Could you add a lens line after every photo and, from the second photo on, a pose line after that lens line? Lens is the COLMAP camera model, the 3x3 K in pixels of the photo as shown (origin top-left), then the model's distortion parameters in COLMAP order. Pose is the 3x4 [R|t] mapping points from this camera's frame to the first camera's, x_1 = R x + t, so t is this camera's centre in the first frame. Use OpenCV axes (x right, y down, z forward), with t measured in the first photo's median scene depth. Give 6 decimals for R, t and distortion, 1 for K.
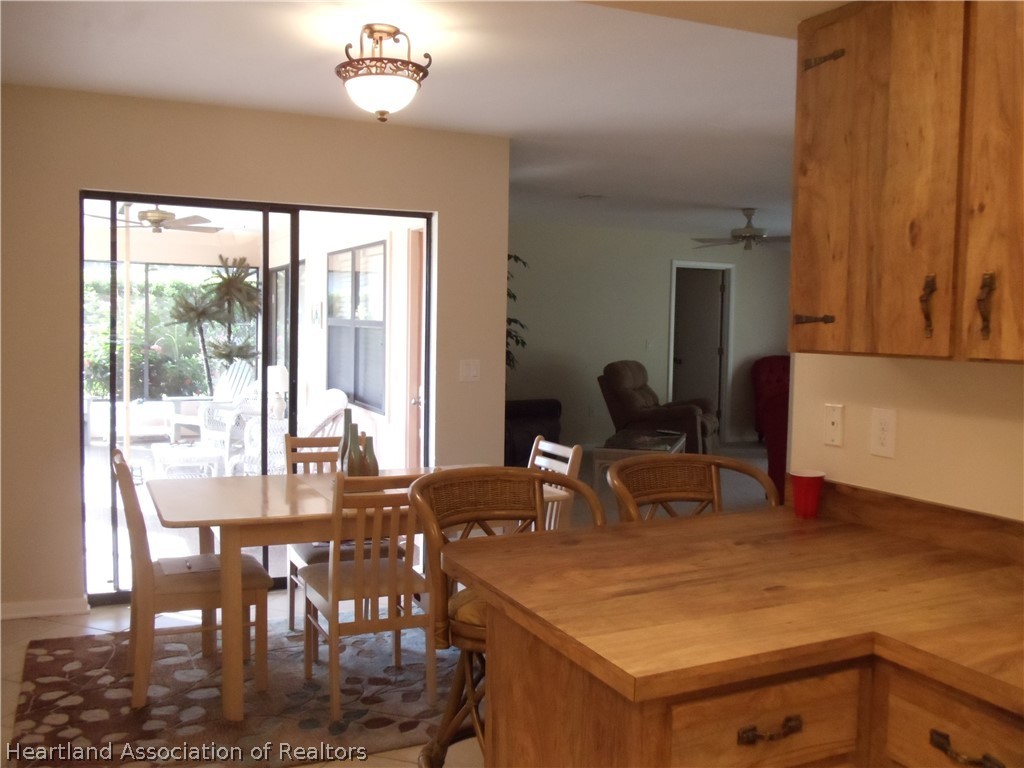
lens RADIAL K [[915.2, 0, 517.5], [0, 915.2, 386.1], [0, 0, 1]] dist [-0.067685, -0.001406]
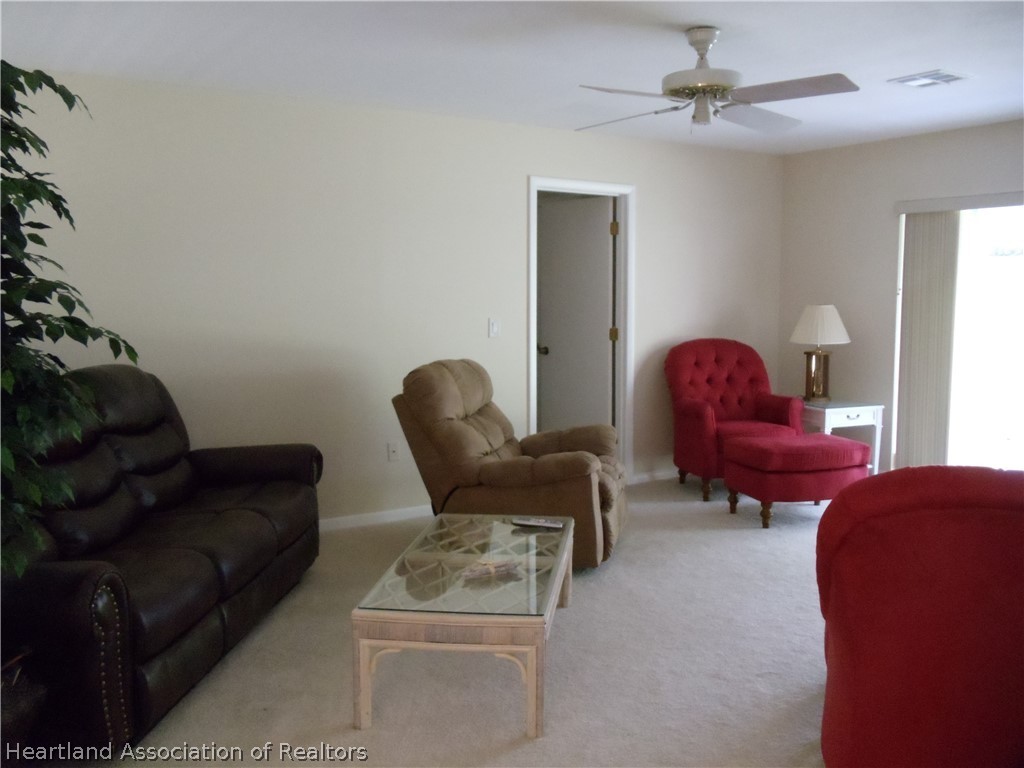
lens RADIAL K [[915.2, 0, 514.6], [0, 915.2, 379.2], [0, 0, 1]] dist [-0.067685, -0.001406]
pose [[0.987520, -0.032564, 0.154090, 0.075350], [0.028461, 0.999181, 0.028760, -0.031506], [-0.154900, -0.024015, 0.987638, 0.483290]]
